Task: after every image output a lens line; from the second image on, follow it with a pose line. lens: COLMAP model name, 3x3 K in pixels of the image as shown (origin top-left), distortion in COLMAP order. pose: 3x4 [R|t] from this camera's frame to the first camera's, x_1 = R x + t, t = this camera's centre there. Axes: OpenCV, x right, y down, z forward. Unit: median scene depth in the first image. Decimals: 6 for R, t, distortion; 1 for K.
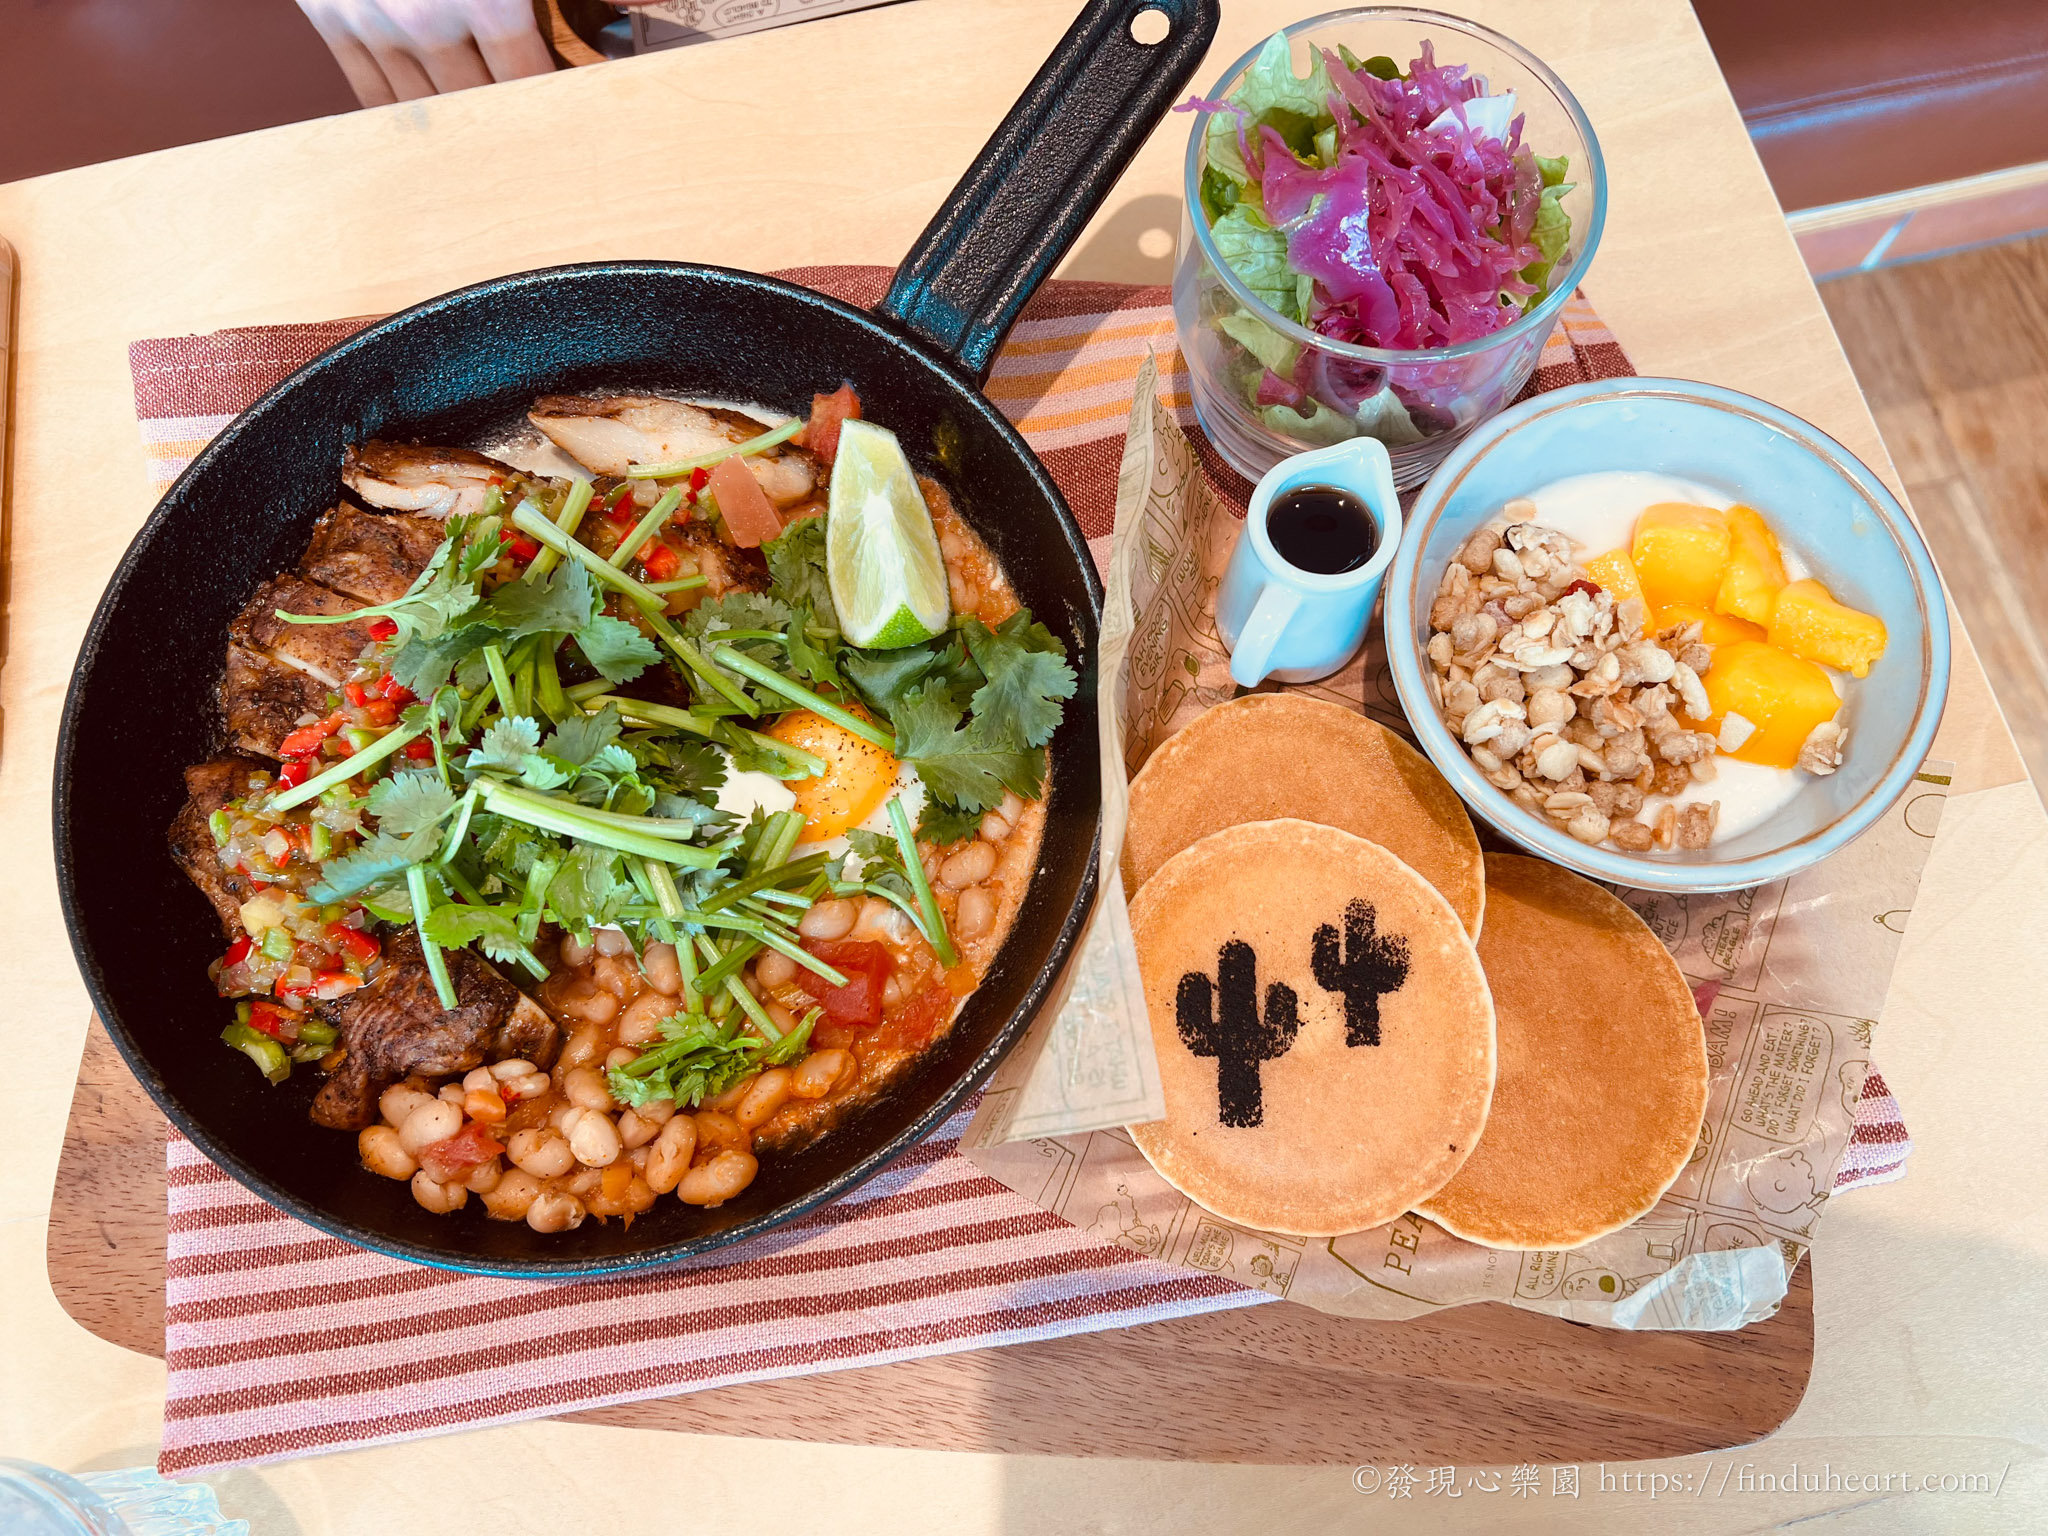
lens RADIAL K [[1581.1, 0, 1024.0], [0, 1581.1, 768.0], [0, 0, 1]] dist [-0.002934, -0.257605]
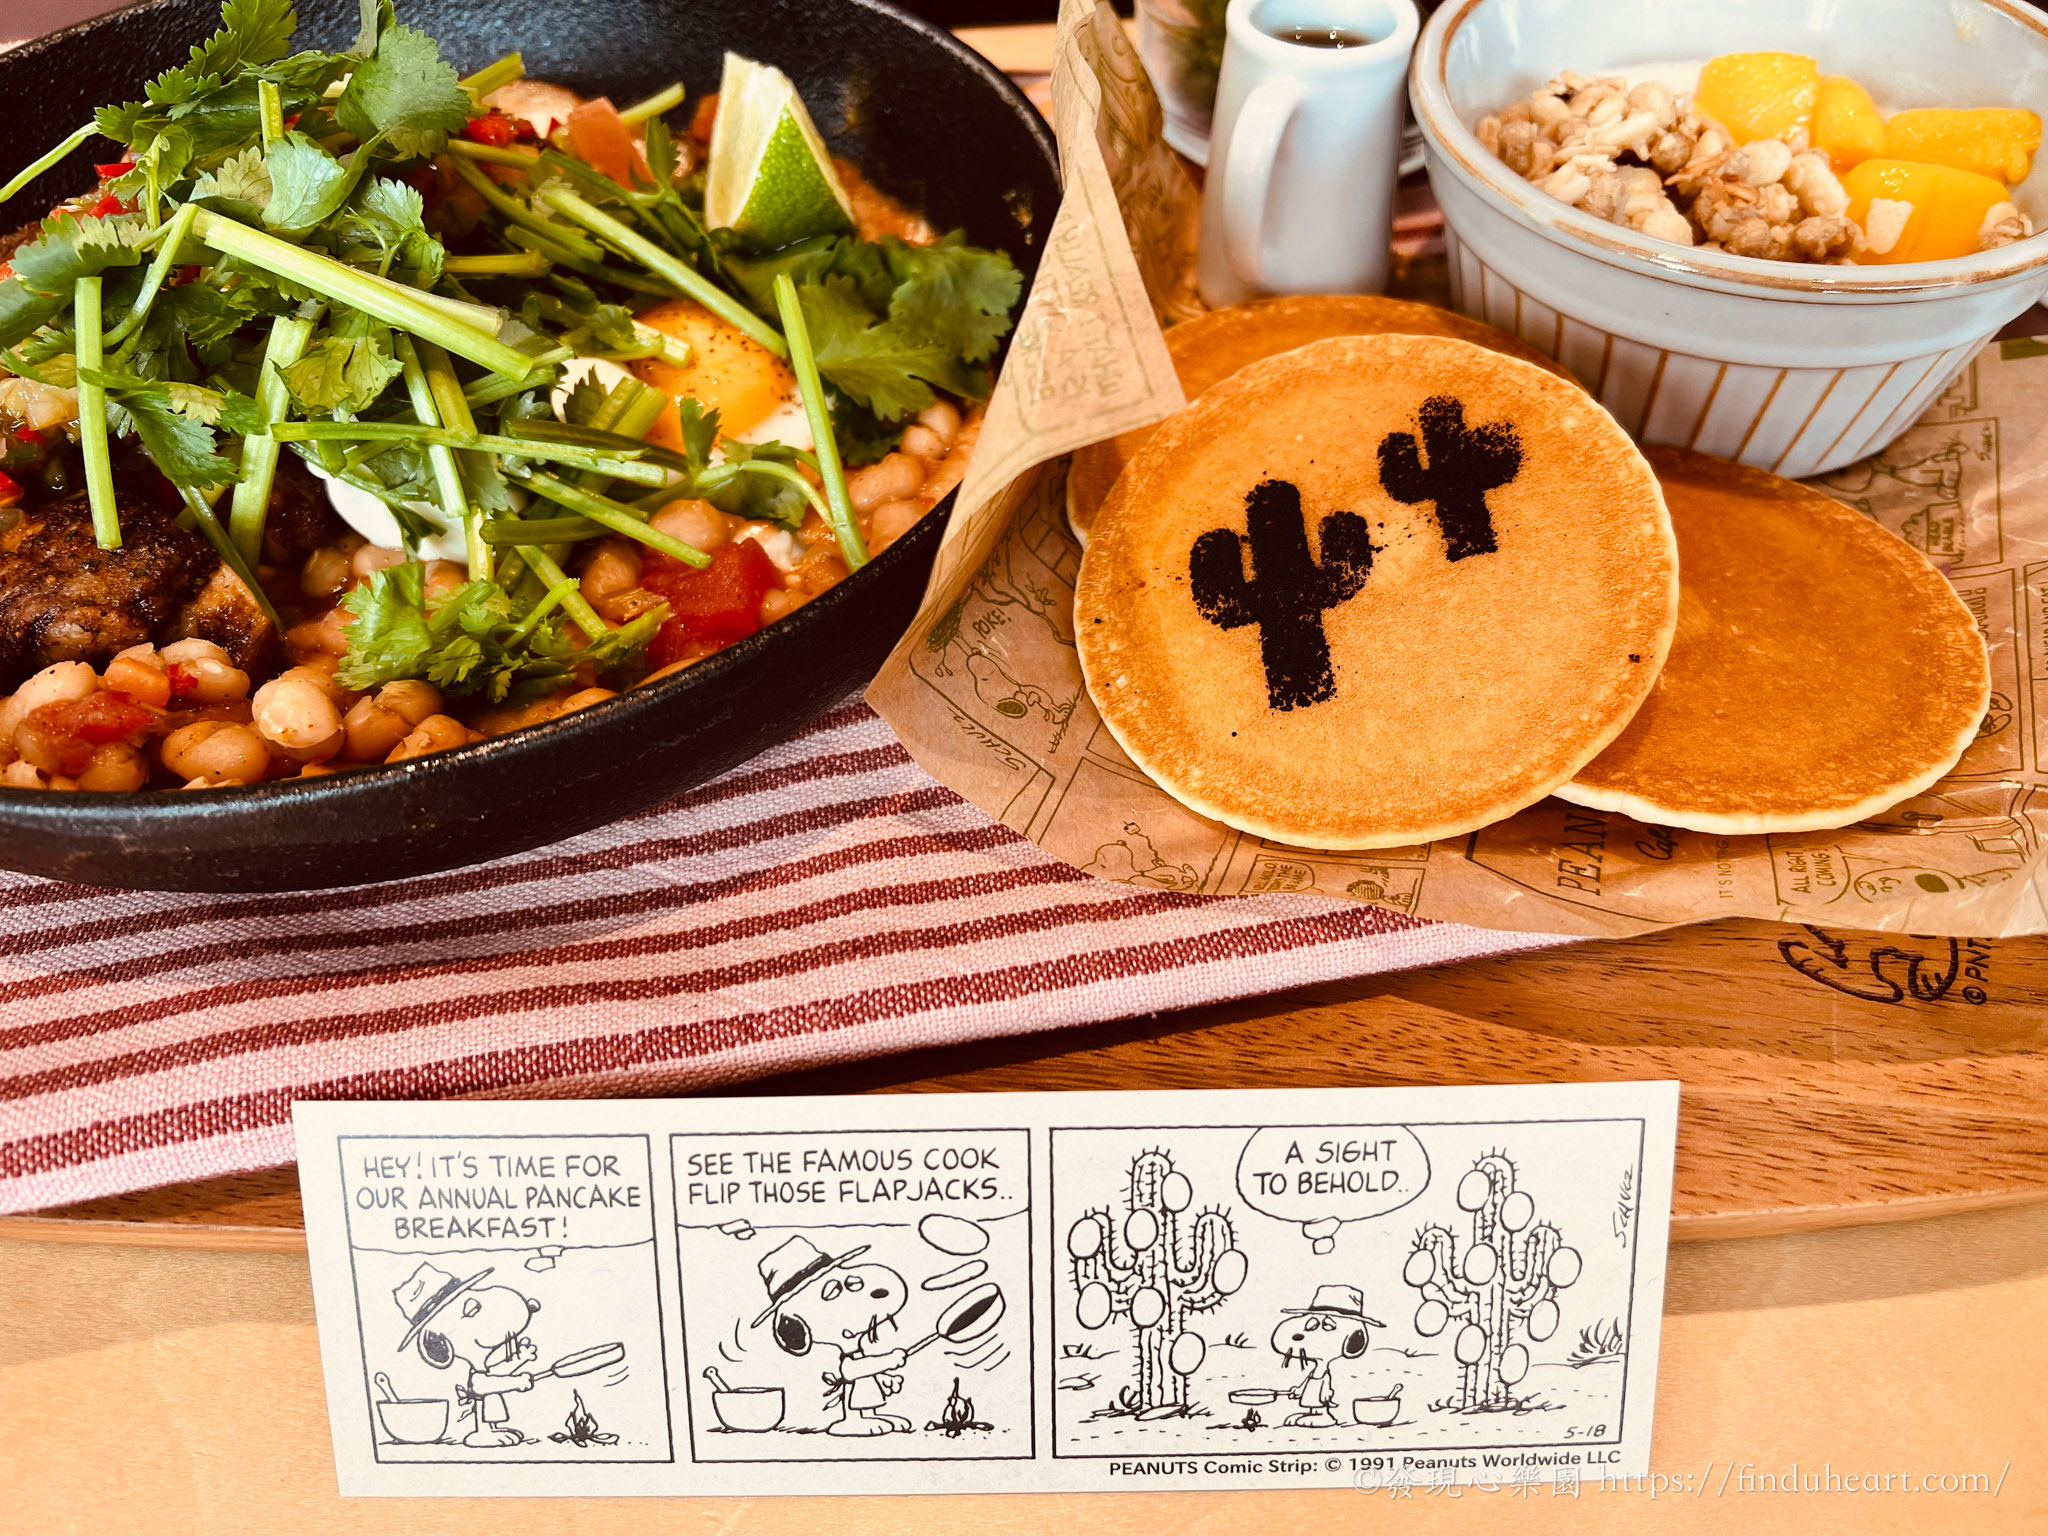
lens RADIAL K [[1650.8, 0, 1024.0], [0, 1650.8, 768.0], [0, 0, 1]] dist [0.000560, -0.156075]
pose [[0.998755, -0.029730, 0.040046, -0.007435], [0.042000, 0.934382, -0.353788, 0.492140], [-0.026900, 0.355029, 0.934468, 0.371476]]
